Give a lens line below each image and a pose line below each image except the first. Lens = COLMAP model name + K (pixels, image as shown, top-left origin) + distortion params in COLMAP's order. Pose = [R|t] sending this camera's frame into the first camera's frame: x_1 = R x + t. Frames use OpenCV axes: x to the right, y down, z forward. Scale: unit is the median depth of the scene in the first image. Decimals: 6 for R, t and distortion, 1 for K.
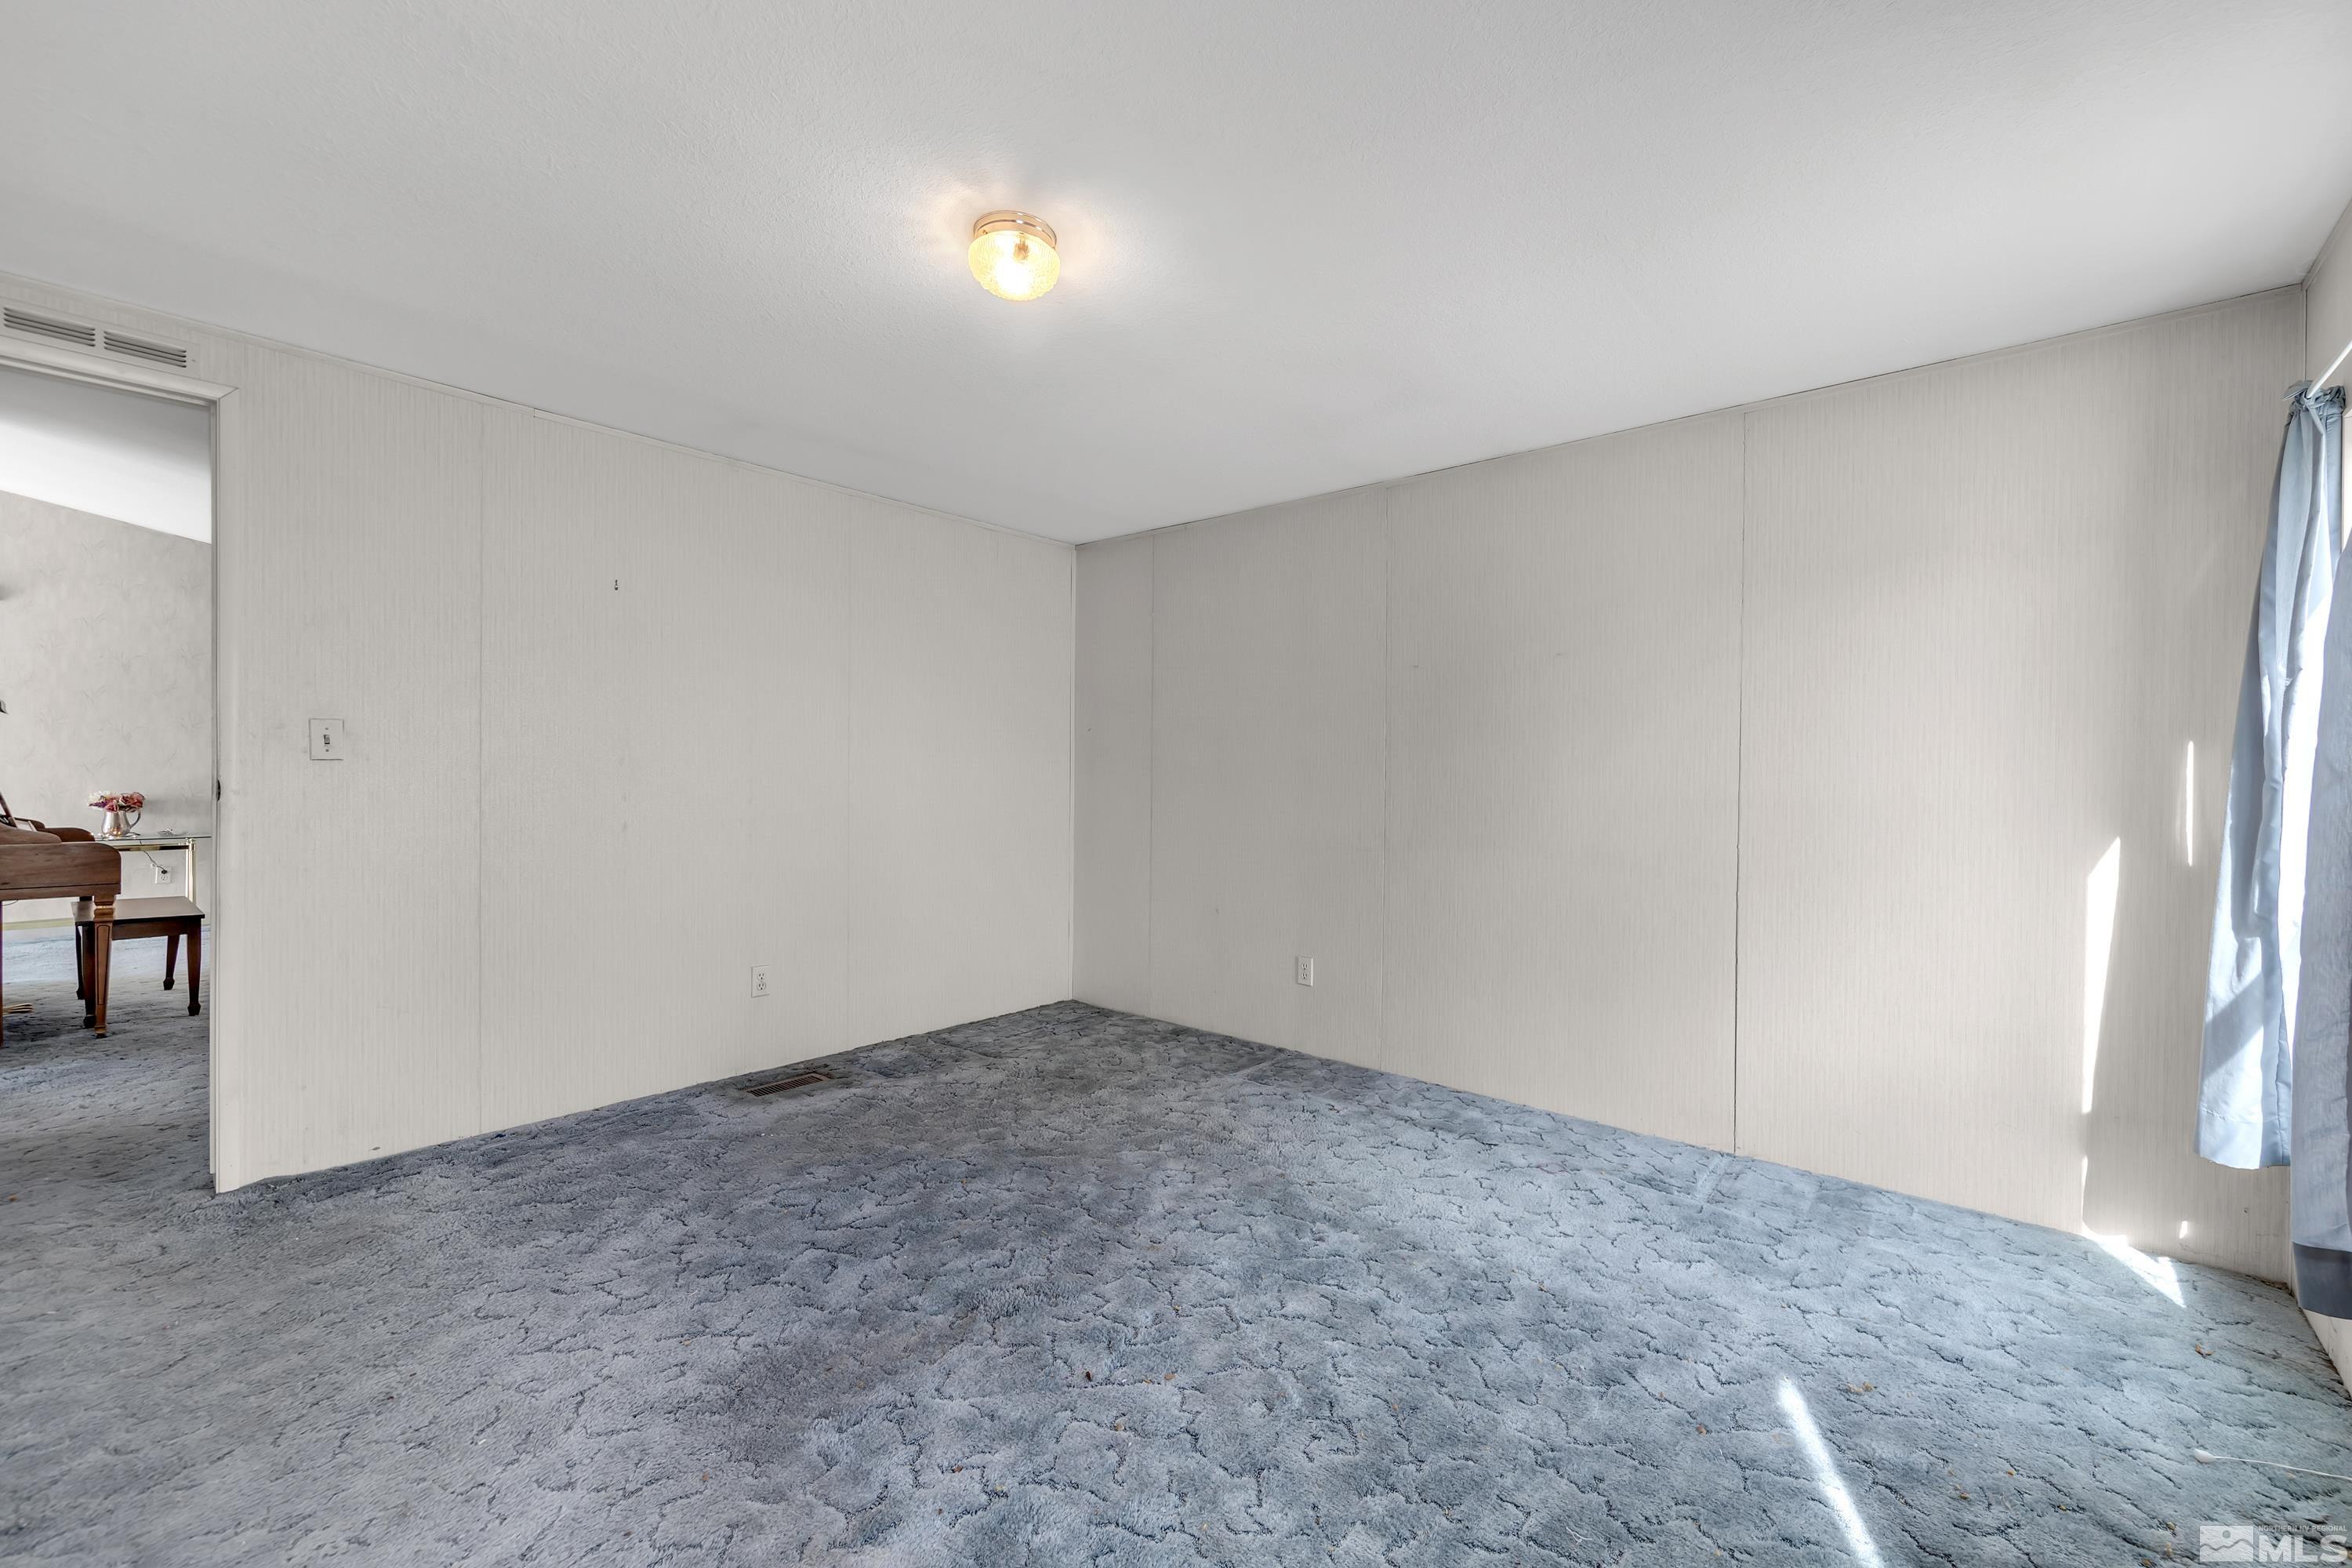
lens RADIAL K [[936.5, 0, 1197.8], [0, 936.5, 777.1], [0, 0, 1]] dist [0.000120, 0.000142]
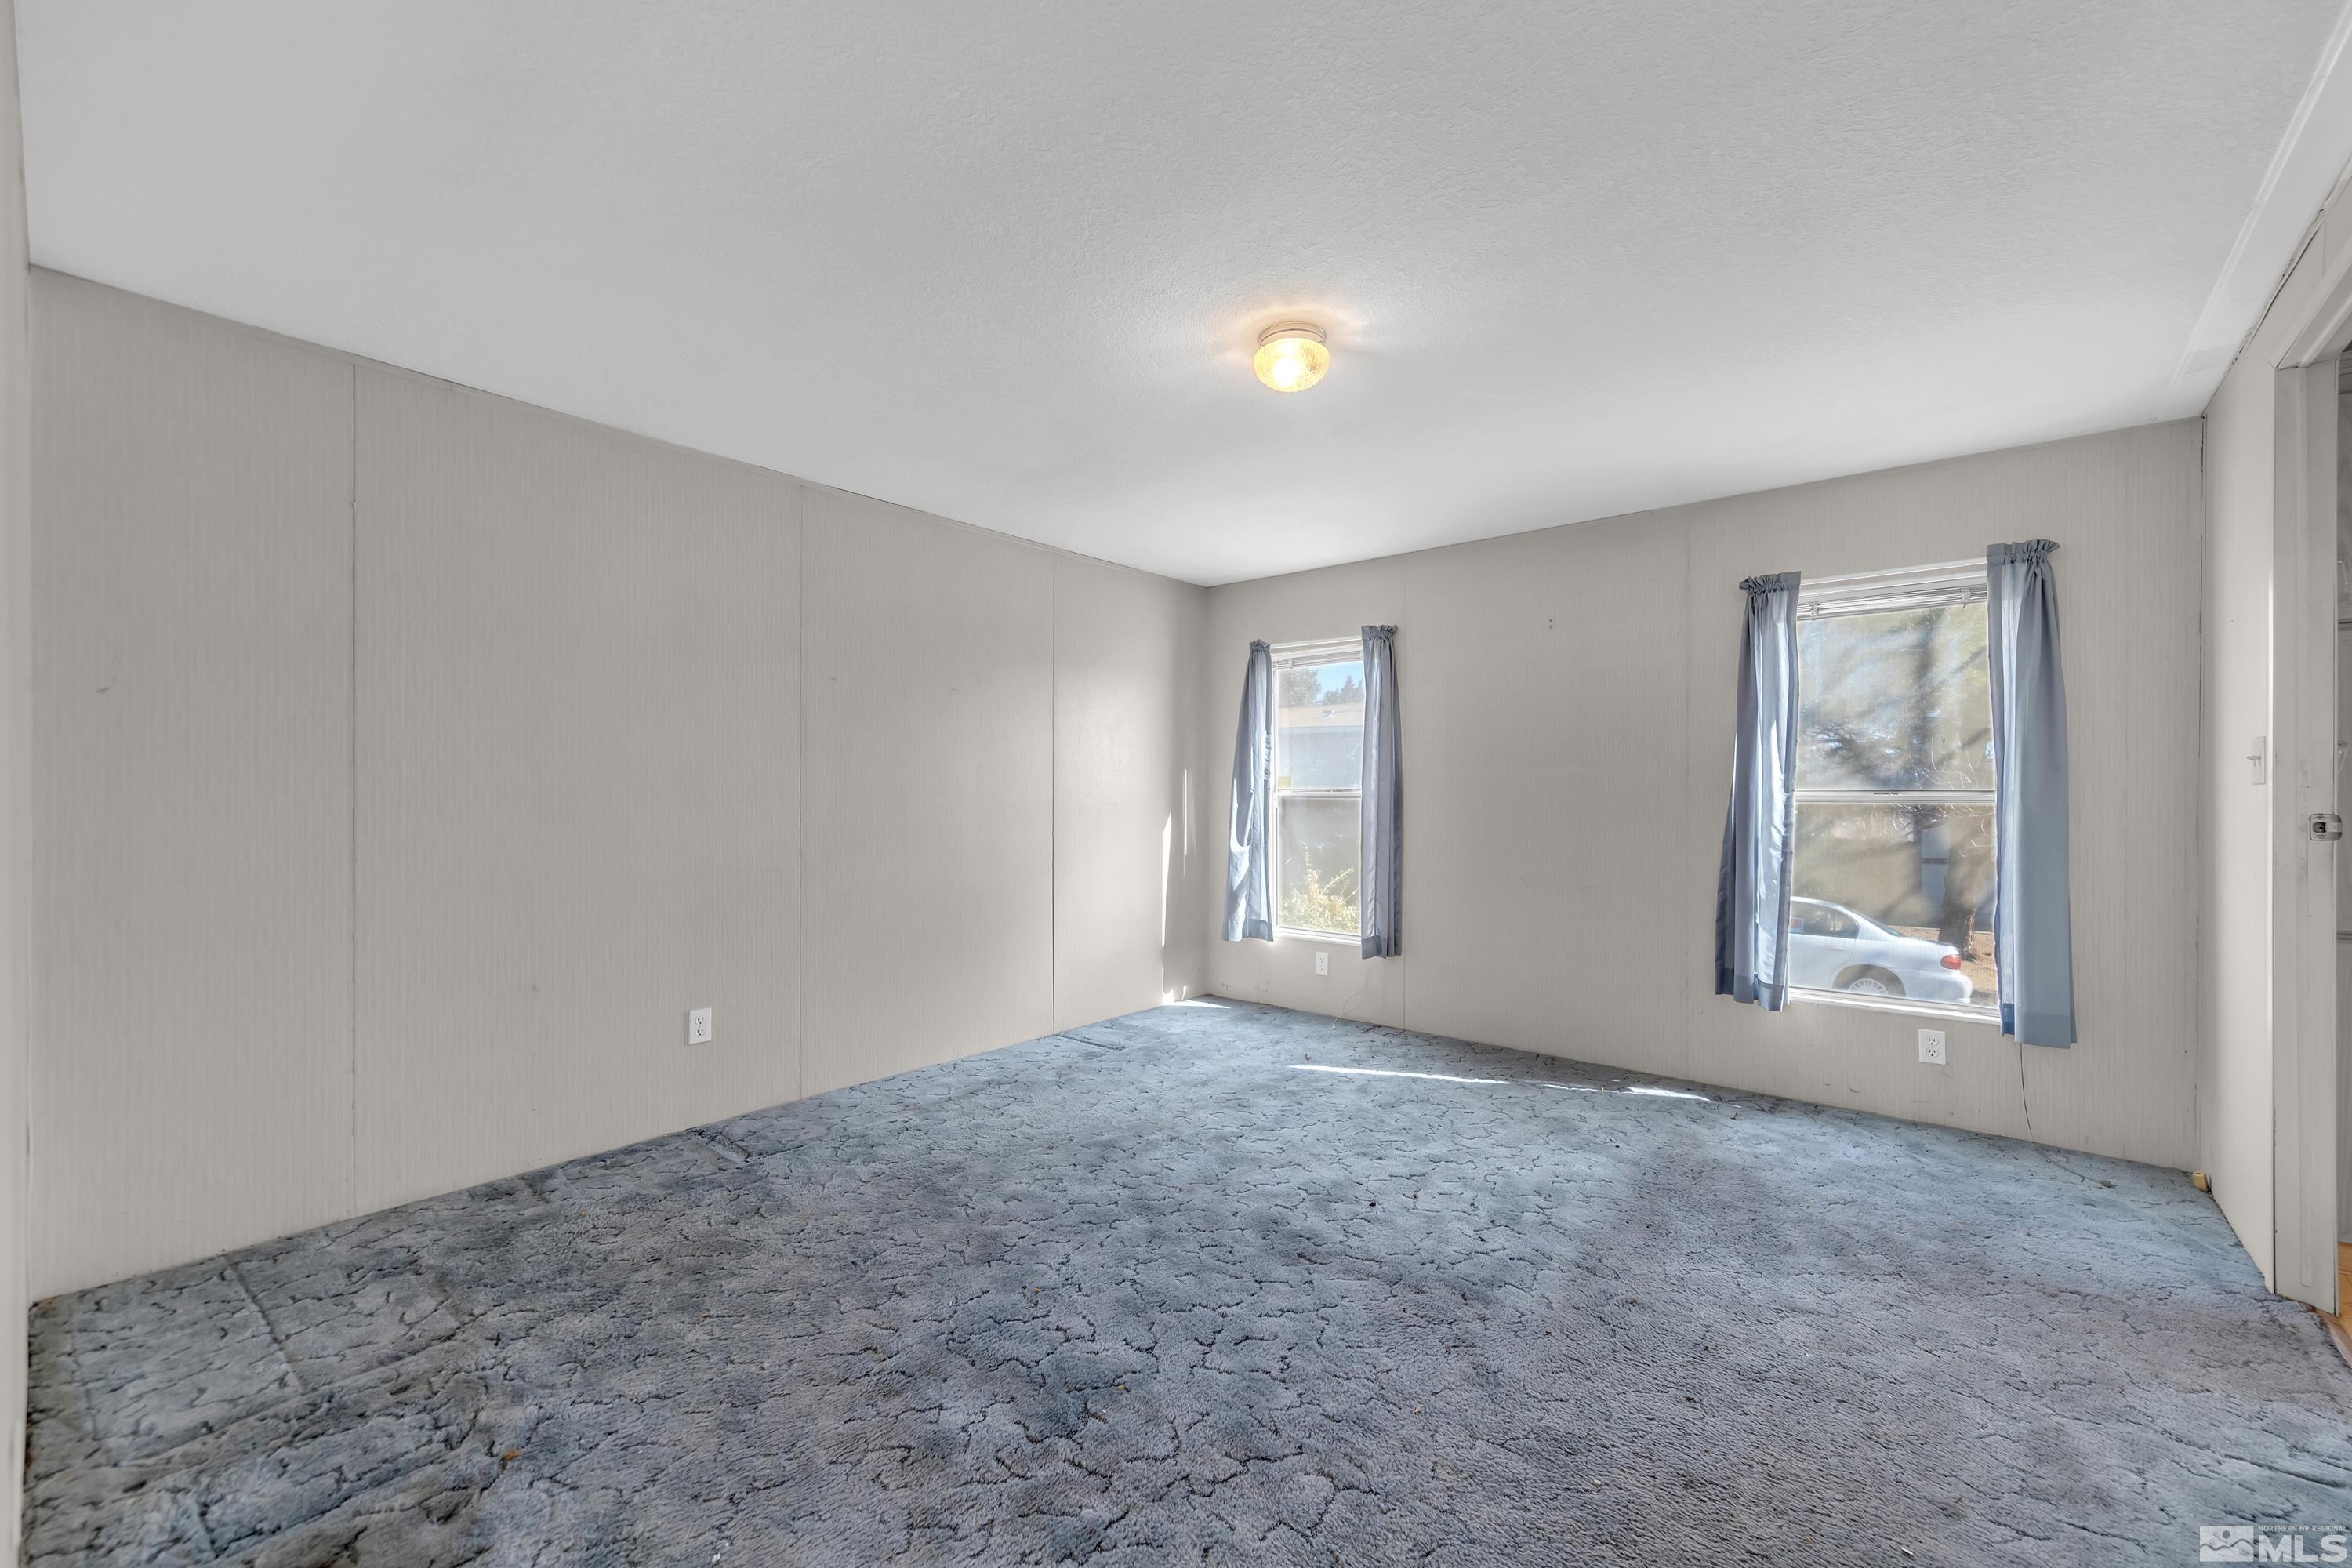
lens RADIAL K [[934.3, 0, 1176.0], [0, 934.3, 784.0], [0, 0, 1]] dist [-0.000187, 0.000102]
pose [[0.003742, 0.001154, 0.999992, -0.945589], [-0.002632, 0.999996, -0.001144, -0.006406], [-0.999990, -0.002627, 0.003745, 0.782988]]
